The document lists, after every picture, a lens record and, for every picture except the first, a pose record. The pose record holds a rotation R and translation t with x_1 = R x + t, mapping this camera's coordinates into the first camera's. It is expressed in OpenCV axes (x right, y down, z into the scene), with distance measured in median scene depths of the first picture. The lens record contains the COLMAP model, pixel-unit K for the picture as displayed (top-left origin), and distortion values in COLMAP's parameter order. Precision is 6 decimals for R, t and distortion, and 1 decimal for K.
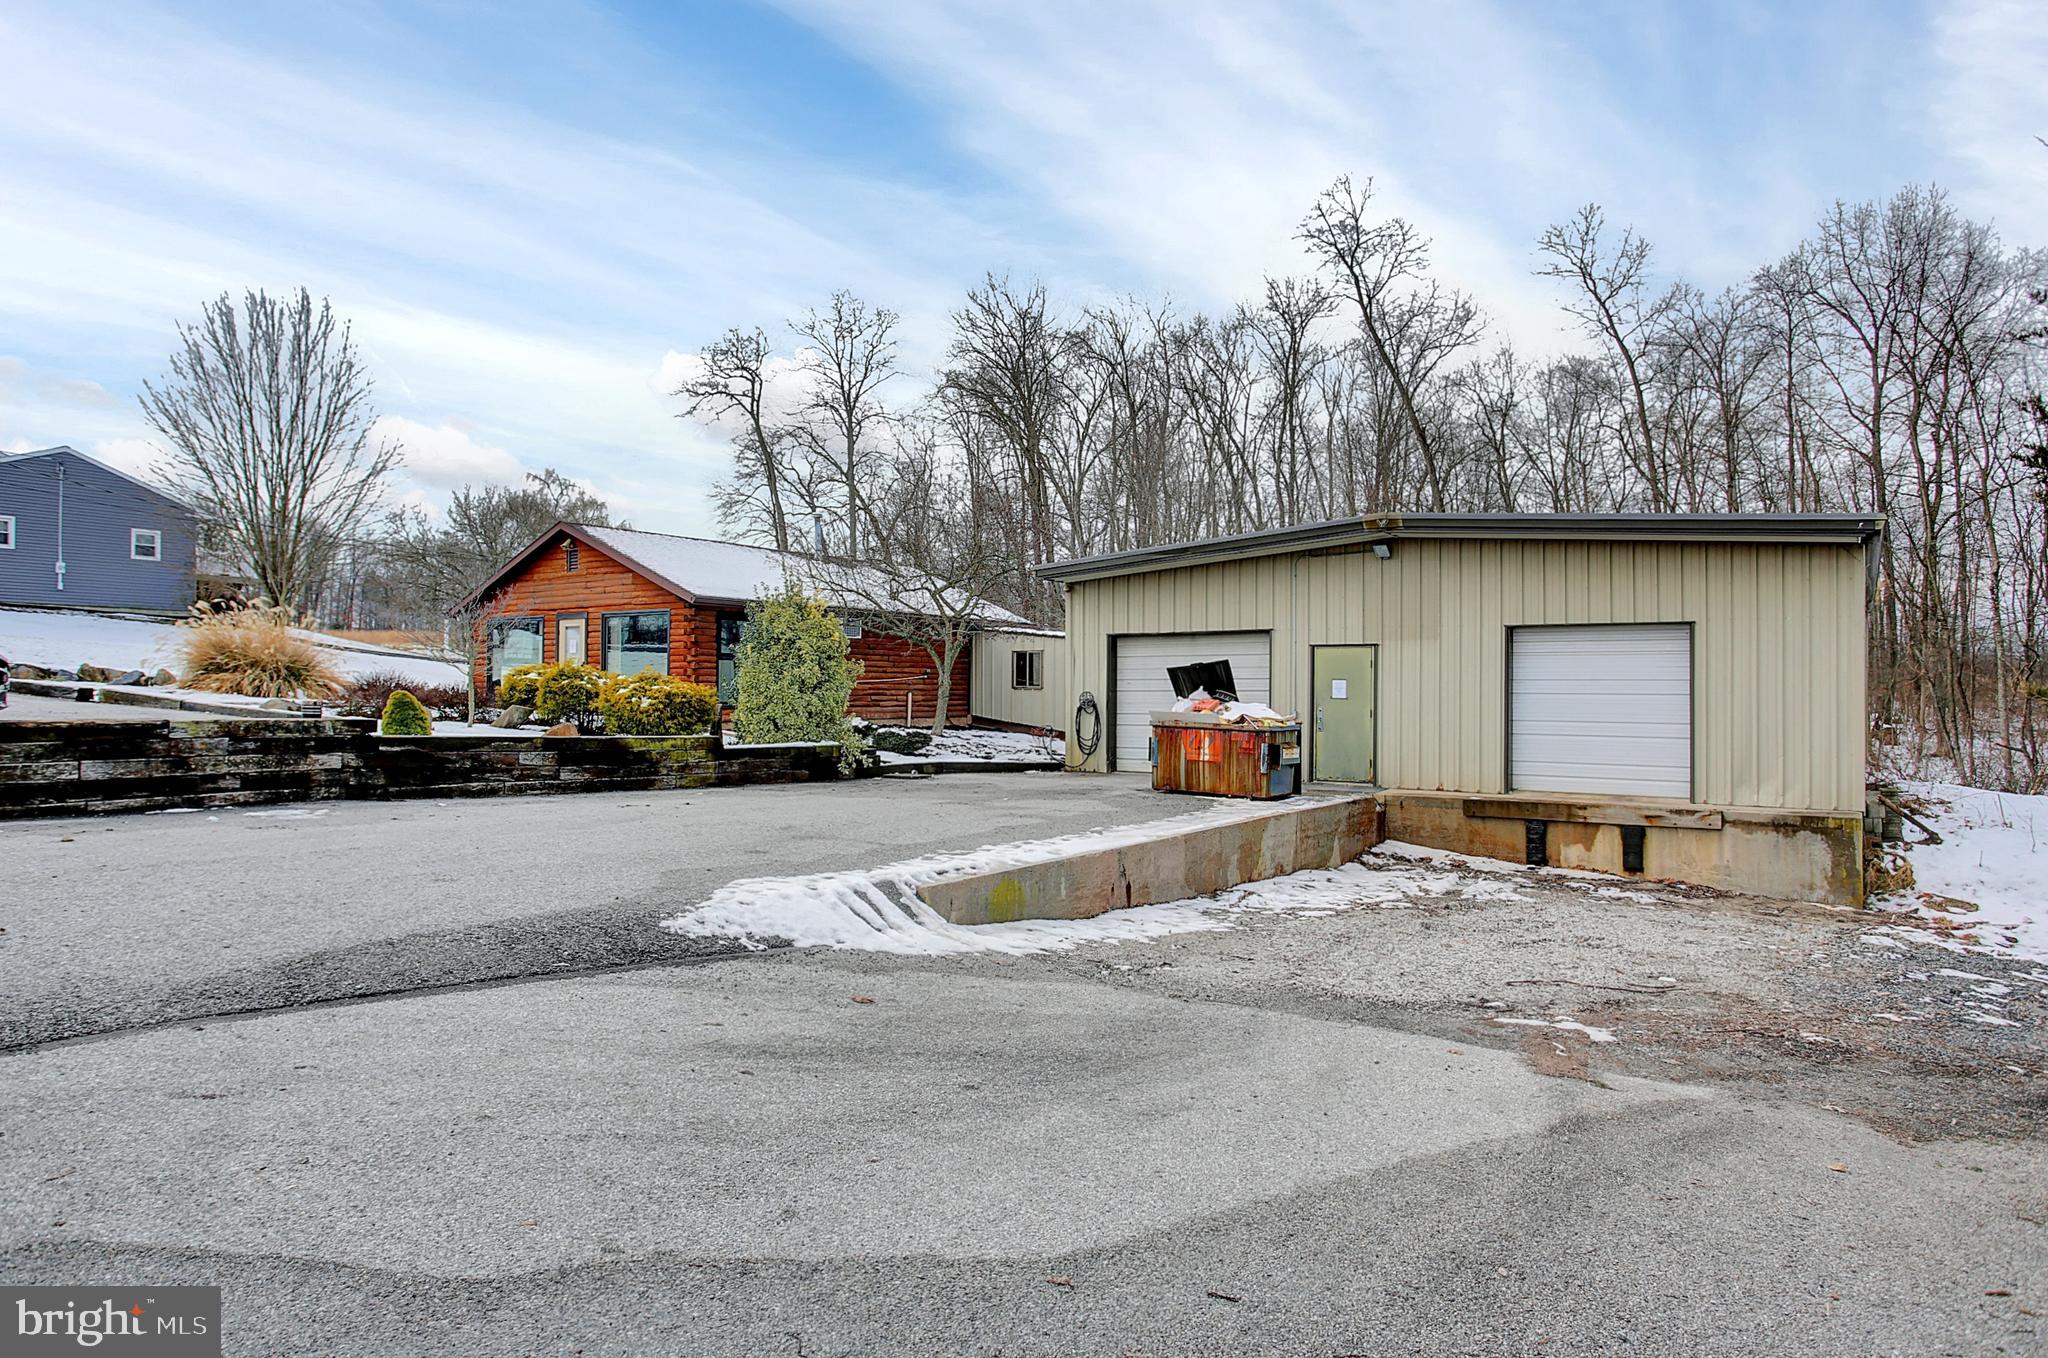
lens RADIAL K [[1278.7, 0, 1023.7], [0, 1278.7, 615.8], [0, 0, 1]] dist [-0.004786, 0.001739]
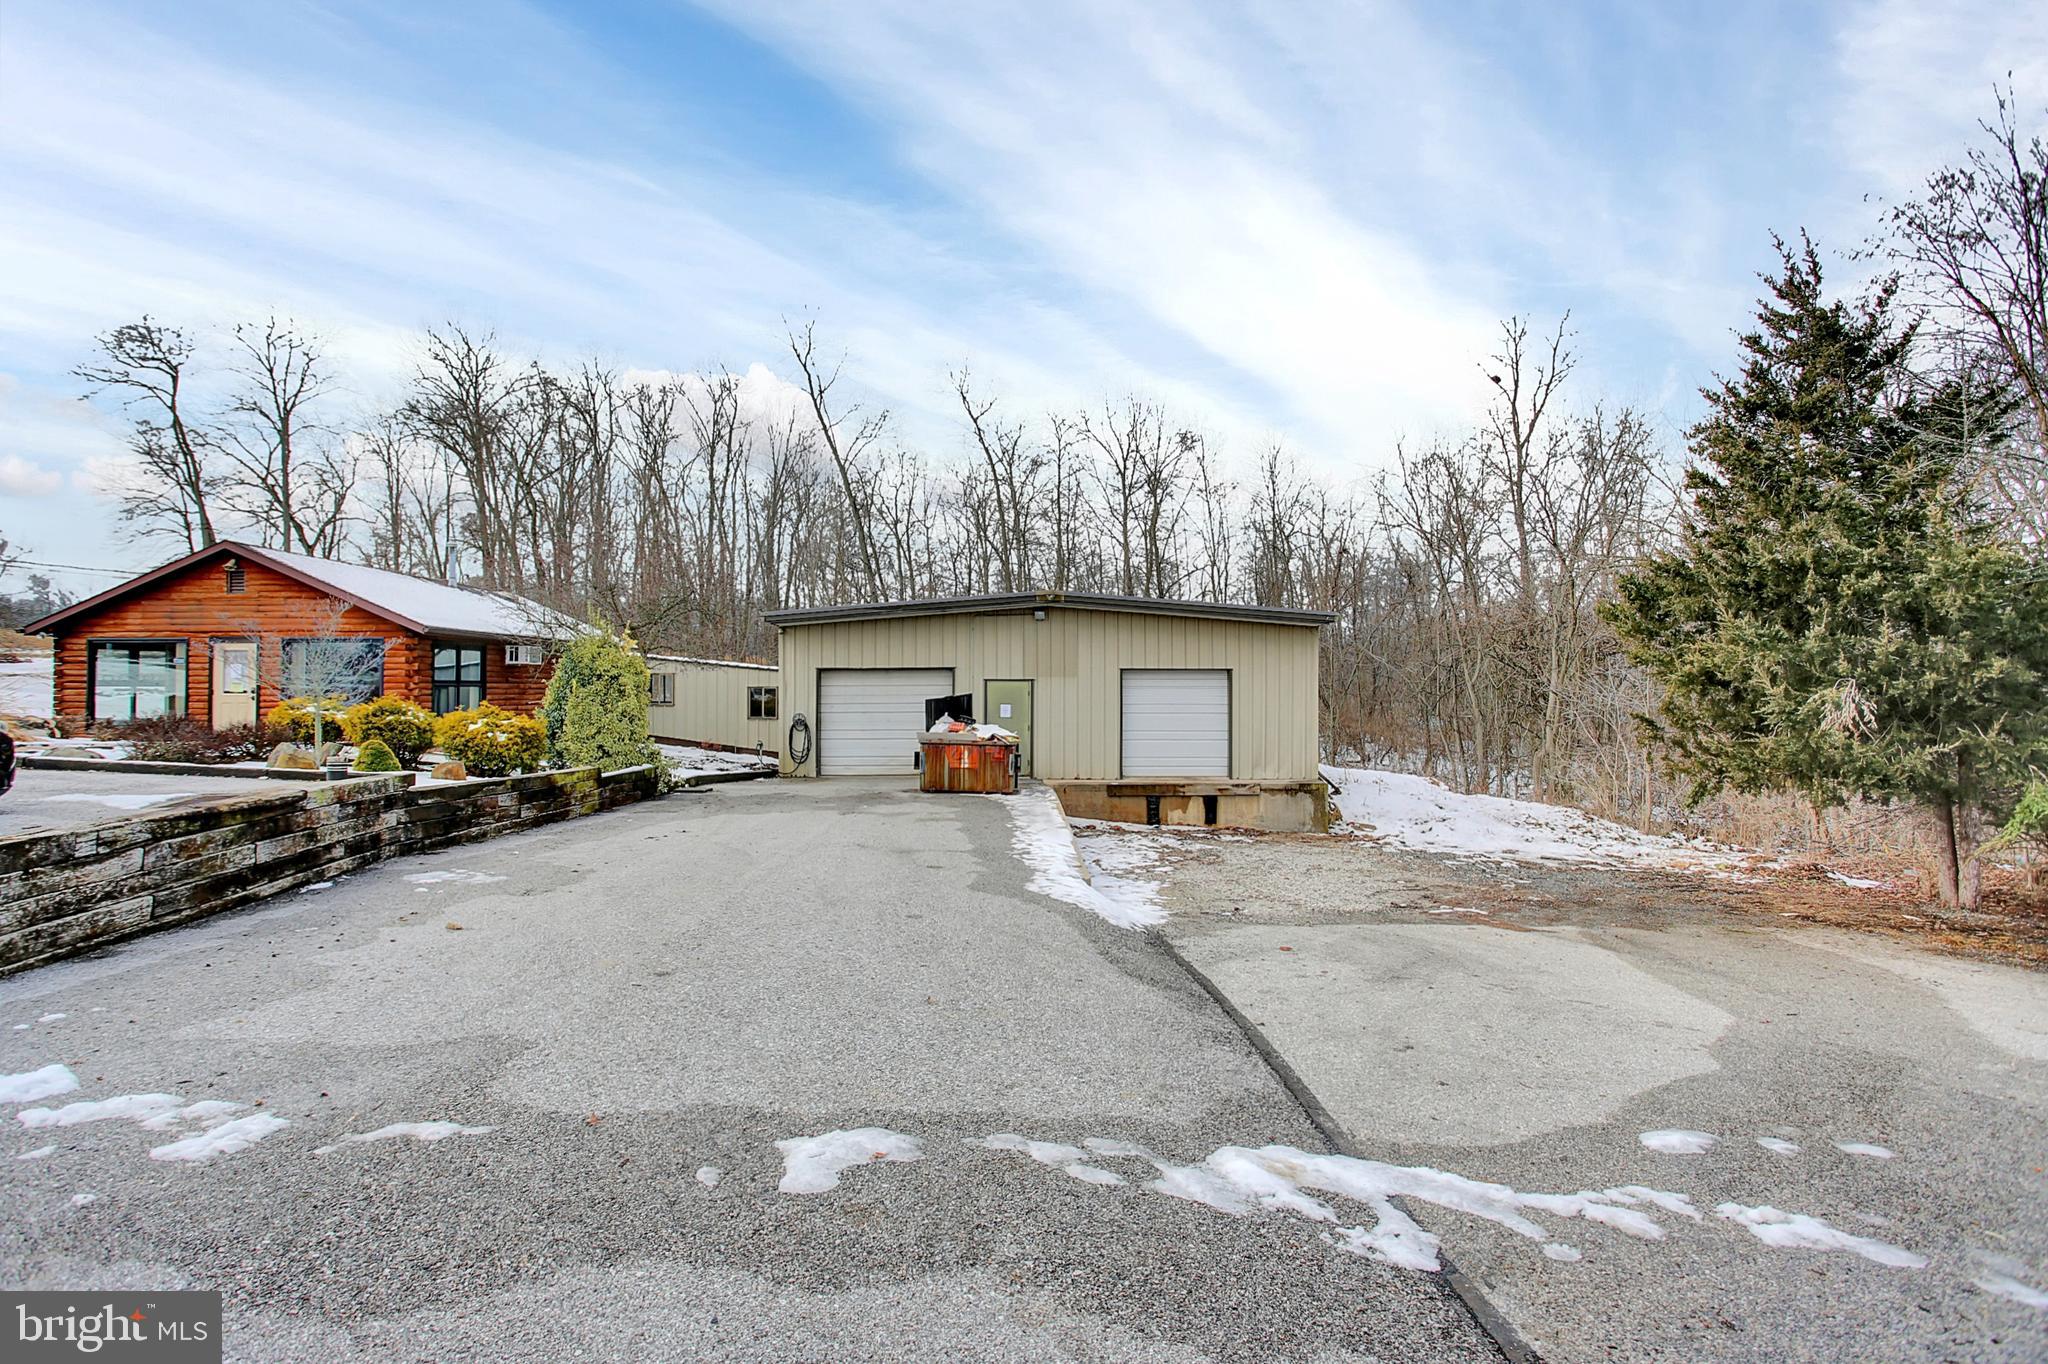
lens RADIAL K [[1042.3, 0, 978.7], [0, 1042.3, 675.6], [0, 0, 1]] dist [-0.072298, 0.039127]
pose [[0.821786, 0.000468, 0.569796, -0.491854], [-0.030717, 0.998582, 0.043481, -0.034909], [-0.568968, -0.053234, 0.820635, 0.084968]]
